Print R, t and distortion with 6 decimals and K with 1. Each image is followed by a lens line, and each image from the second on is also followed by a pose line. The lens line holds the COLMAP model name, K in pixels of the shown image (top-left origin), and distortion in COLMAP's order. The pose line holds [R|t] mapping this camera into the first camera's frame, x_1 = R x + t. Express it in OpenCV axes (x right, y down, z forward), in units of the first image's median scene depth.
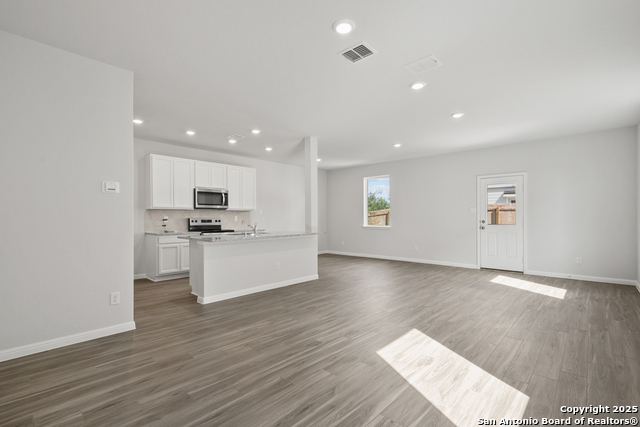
lens RADIAL K [[298.7, 0, 319.9], [0, 298.7, 219.4], [0, 0, 1]] dist [-0.003598, -0.000746]
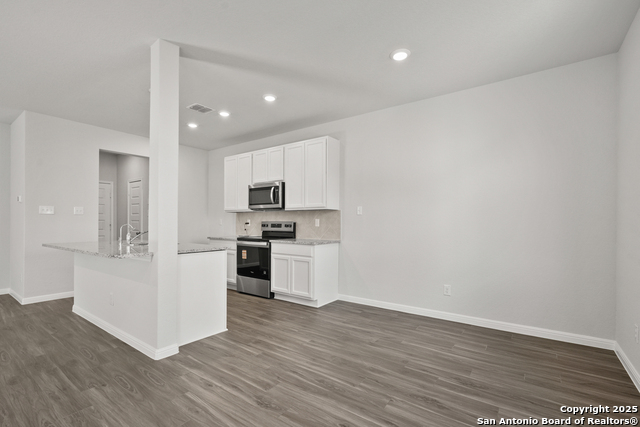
lens RADIAL K [[298.7, 0, 319.9], [0, 298.7, 219.4], [0, 0, 1]] dist [-0.003598, -0.000746]
pose [[0.110796, -0.006343, -0.993823, 0.734055], [-0.007463, 0.999946, -0.007214, -0.010277], [0.993815, 0.008216, 0.110742, 1.896183]]
